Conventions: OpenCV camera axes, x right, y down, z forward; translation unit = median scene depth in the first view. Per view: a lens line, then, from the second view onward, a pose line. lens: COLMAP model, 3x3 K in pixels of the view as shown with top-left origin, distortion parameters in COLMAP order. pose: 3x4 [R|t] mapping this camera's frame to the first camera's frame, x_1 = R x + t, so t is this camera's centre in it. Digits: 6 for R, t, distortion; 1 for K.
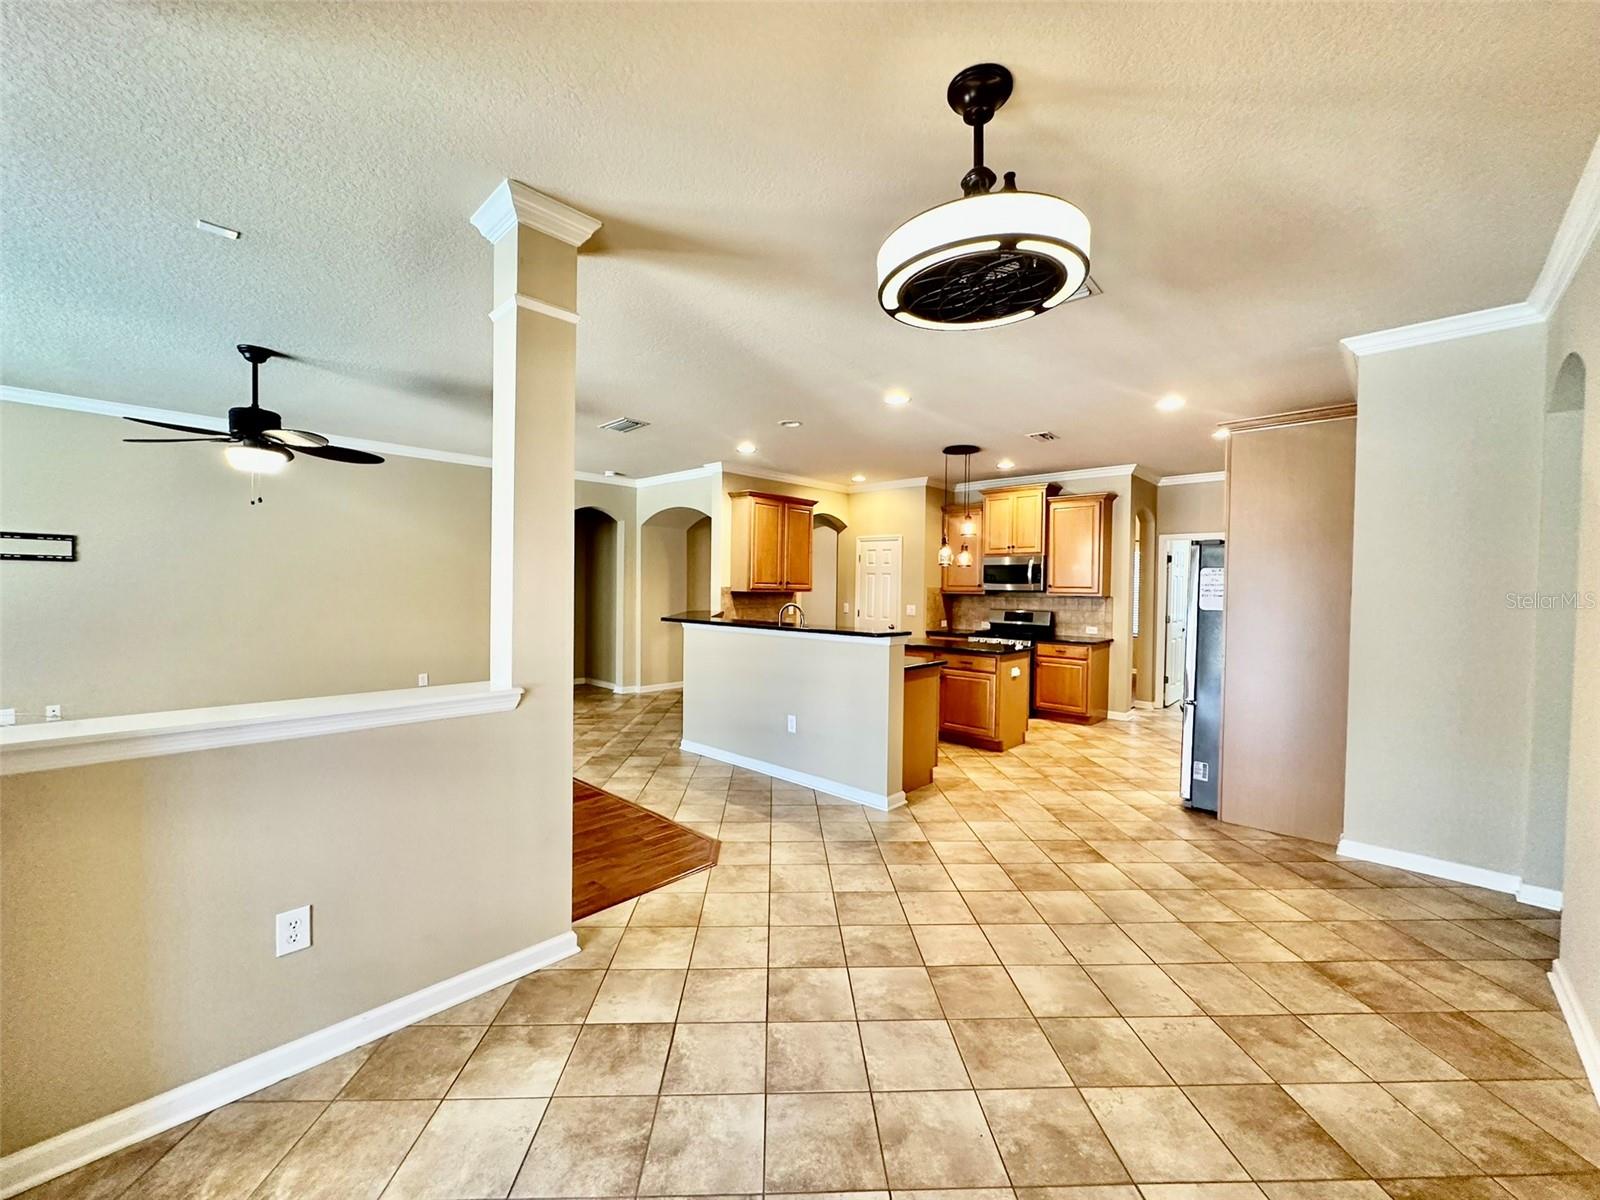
lens RADIAL K [[640.2, 0, 804.9], [0, 640.2, 598.0], [0, 0, 1]] dist [0.002121, 0.000419]
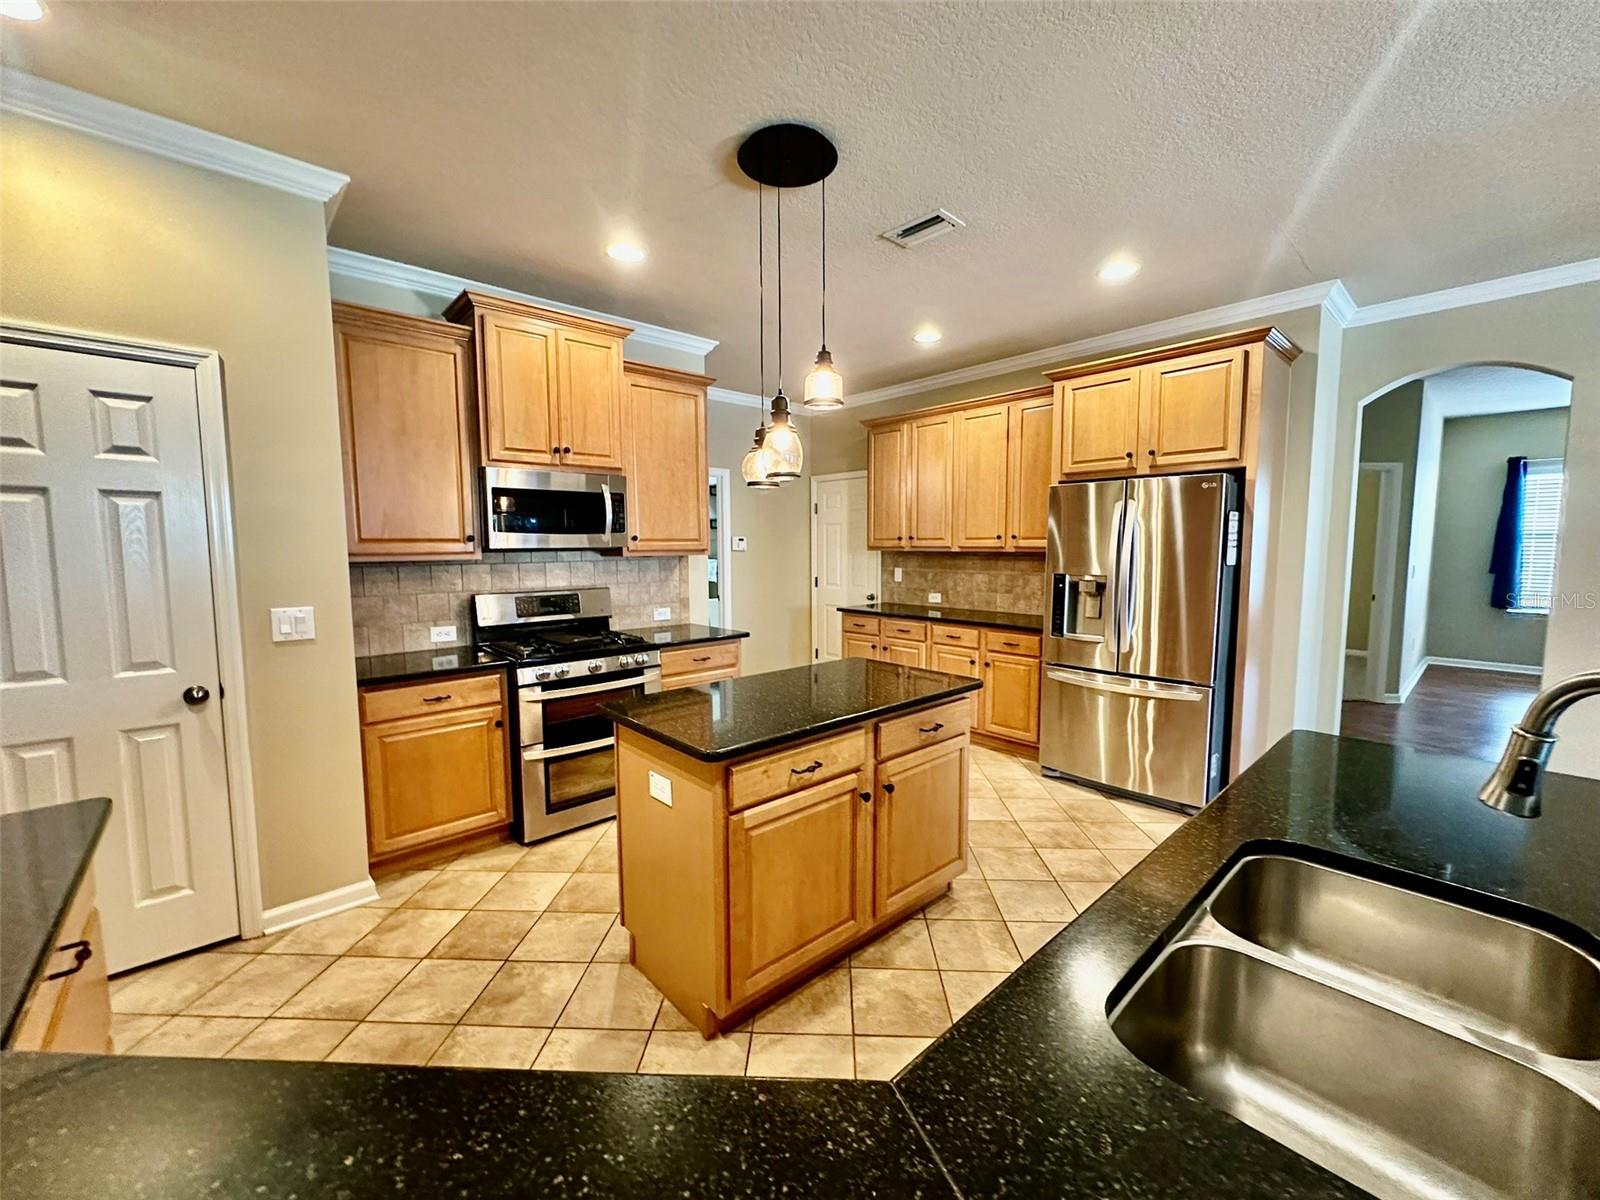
lens RADIAL K [[639.2, 0, 800.0], [0, 639.2, 600.0], [0, 0, 1]] dist [-0.003122, 0.001073]
pose [[0.092236, -0.100853, 0.990617, -0.119217], [0.025629, 0.994768, 0.098889, -0.016905], [-0.995407, 0.016267, 0.094338, 0.845164]]
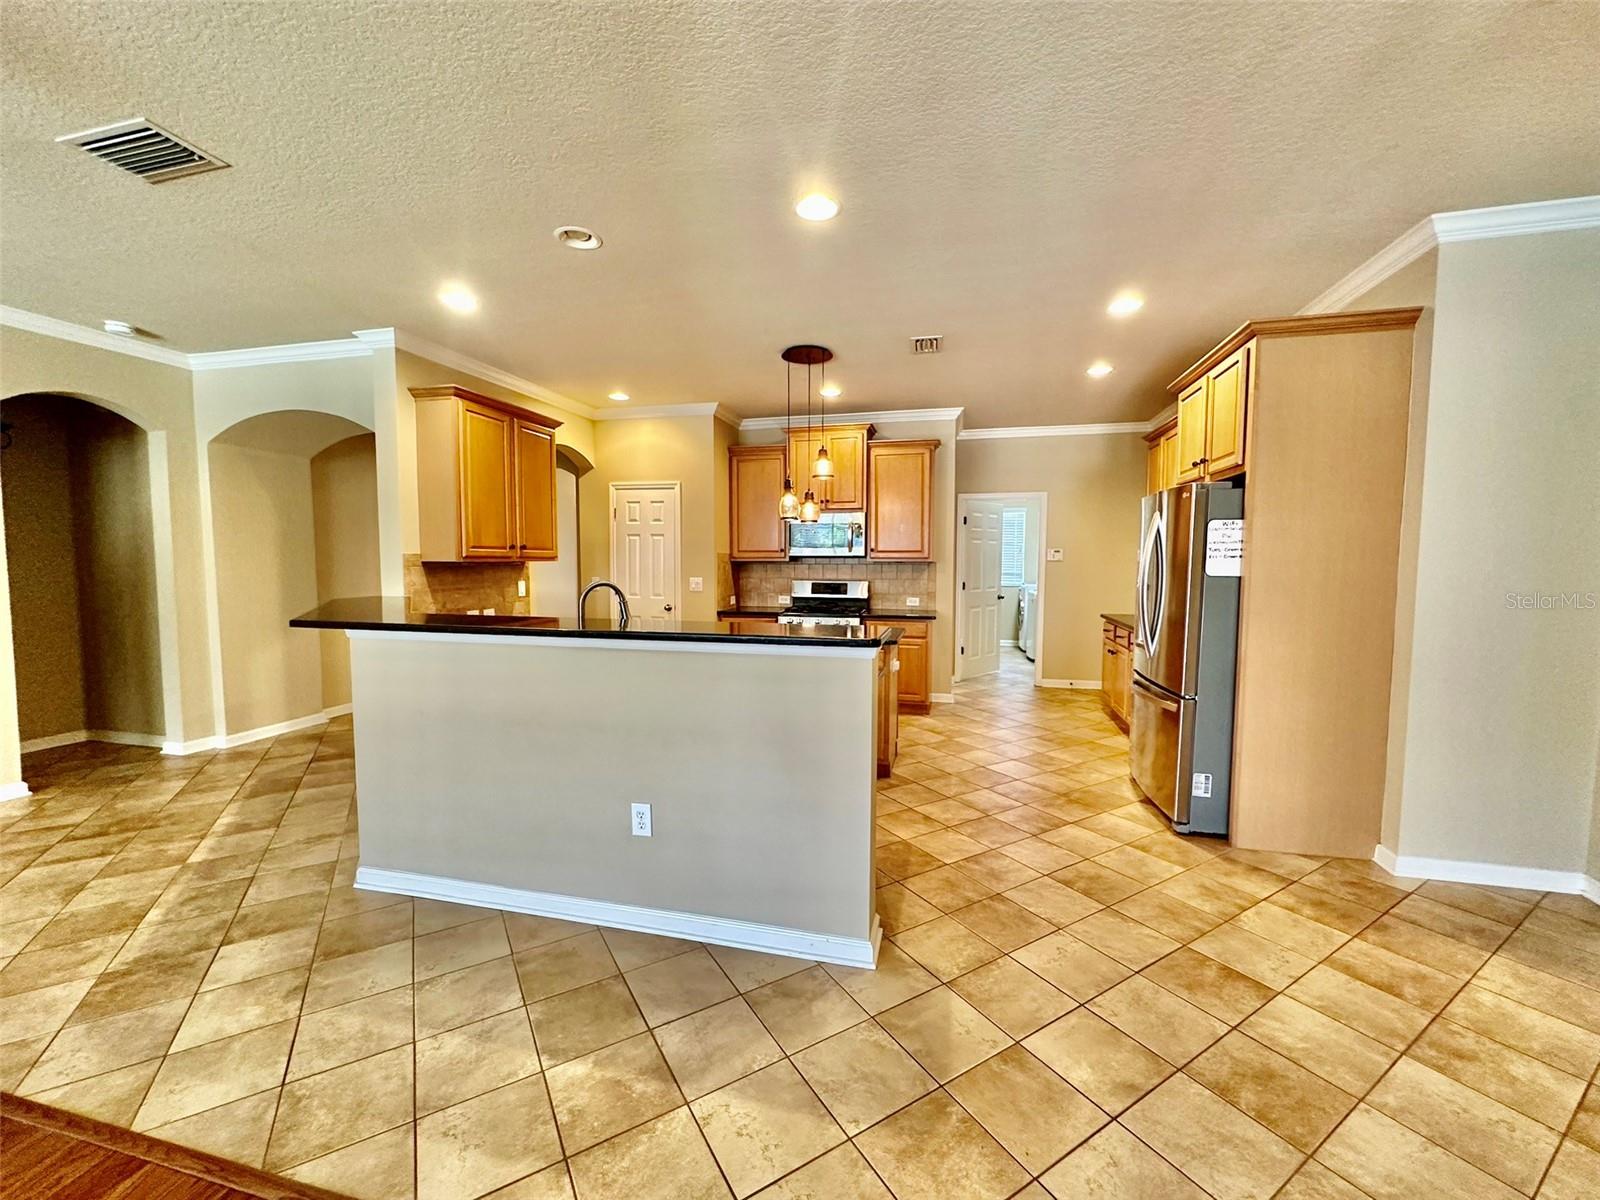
lens RADIAL K [[639.2, 0, 800.0], [0, 639.2, 600.0], [0, 0, 1]] dist [-0.003122, 0.001073]
pose [[0.876822, -0.042395, 0.478943, -0.096173], [0.018005, 0.998302, 0.055406, -0.001770], [-0.480478, -0.039958, 0.876096, 0.334480]]
